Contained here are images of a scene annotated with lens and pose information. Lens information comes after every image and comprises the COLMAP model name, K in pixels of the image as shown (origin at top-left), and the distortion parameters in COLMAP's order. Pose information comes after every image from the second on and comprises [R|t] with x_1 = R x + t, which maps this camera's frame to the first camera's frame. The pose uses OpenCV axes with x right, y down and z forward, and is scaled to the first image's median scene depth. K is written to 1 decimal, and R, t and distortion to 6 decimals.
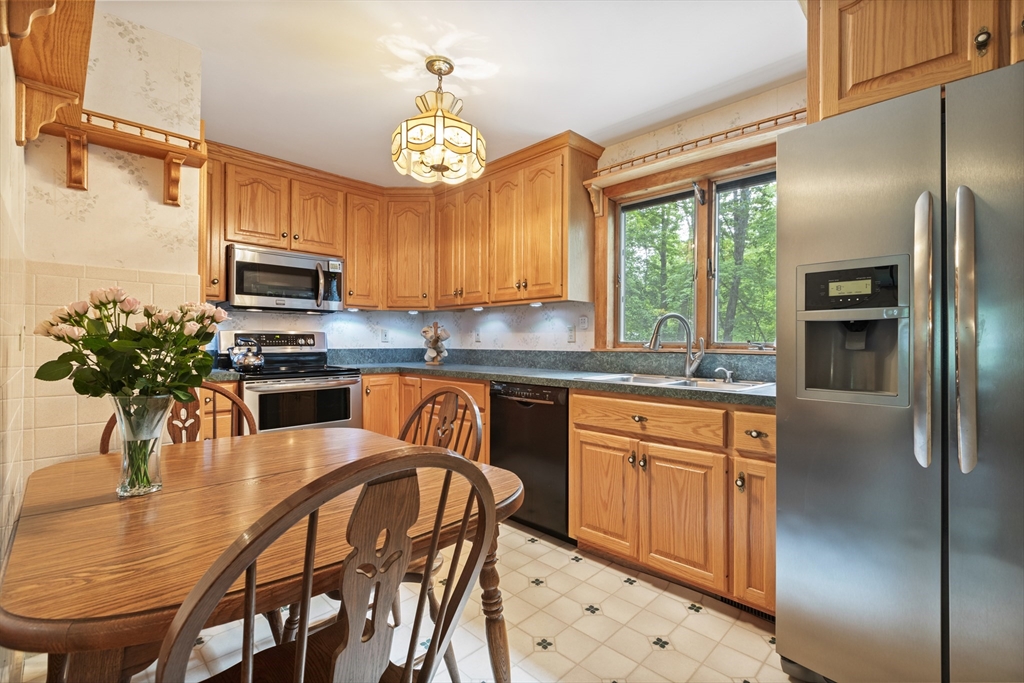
lens RADIAL K [[455.3, 0, 512.0], [0, 455.3, 341.5], [0, 0, 1]] dist [0.001026, 0.000020]
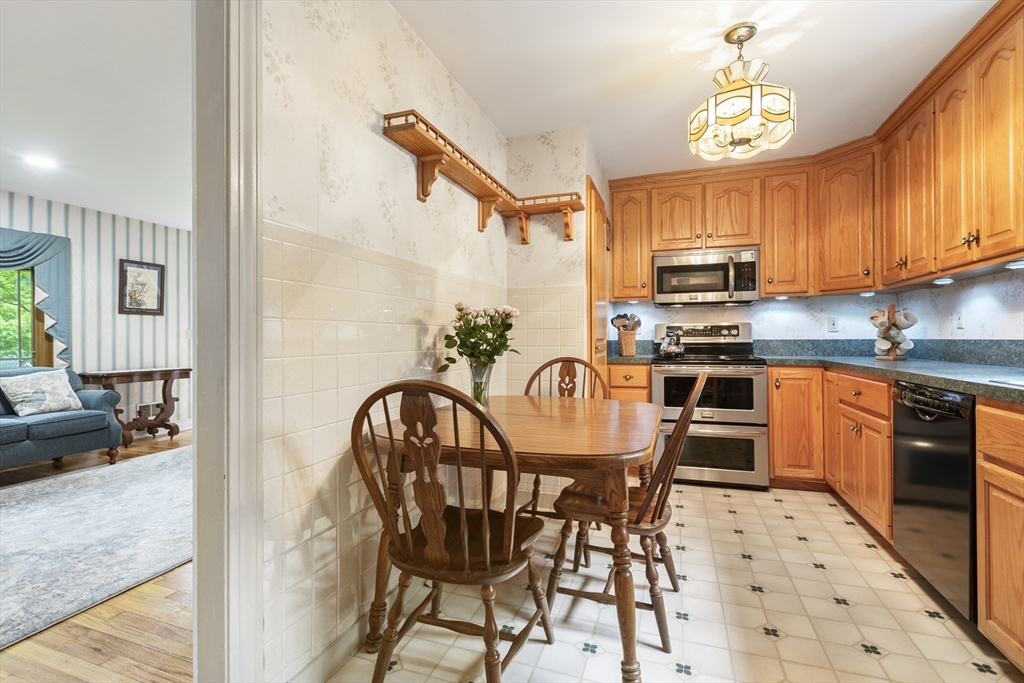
lens RADIAL K [[461.9, 0, 511.7], [0, 461.9, 339.8], [0, 0, 1]] dist [0.000830, -0.000189]
pose [[0.430499, -0.003079, -0.902586, 0.309340], [0.007643, 0.999971, 0.000234, 0.014286], [0.902559, -0.006999, 0.430510, 0.100602]]
